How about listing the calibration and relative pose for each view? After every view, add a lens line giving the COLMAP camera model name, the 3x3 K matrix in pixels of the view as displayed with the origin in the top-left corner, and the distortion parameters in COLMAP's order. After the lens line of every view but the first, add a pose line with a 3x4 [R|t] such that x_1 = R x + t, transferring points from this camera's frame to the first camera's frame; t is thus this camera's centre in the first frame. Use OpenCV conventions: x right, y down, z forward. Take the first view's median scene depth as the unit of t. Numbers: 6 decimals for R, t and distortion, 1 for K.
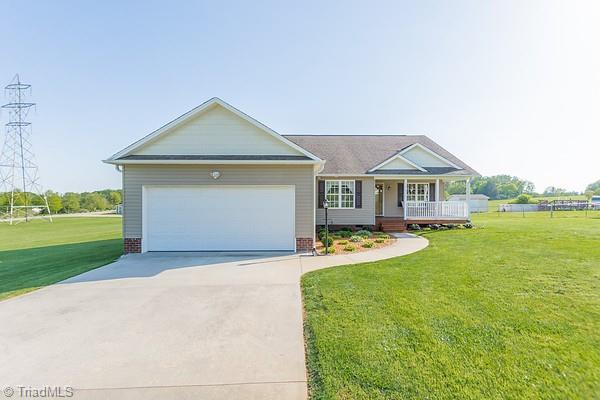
lens RADIAL K [[267.0, 0, 297.8], [0, 267.0, 201.1], [0, 0, 1]] dist [0.006714, -0.002717]
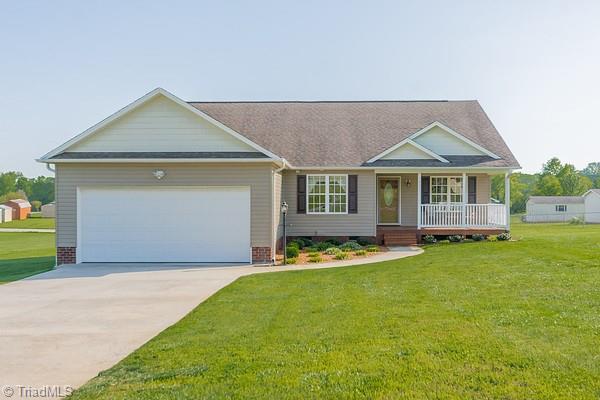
lens RADIAL K [[574.5, 0, 302.2], [0, 574.5, 198.3], [0, 0, 1]] dist [-0.017472, 0.000000]
pose [[0.999153, -0.001699, -0.041123, 0.156155], [0.001567, 0.999994, -0.003242, -0.009028], [0.041128, 0.003175, 0.999149, -0.565227]]
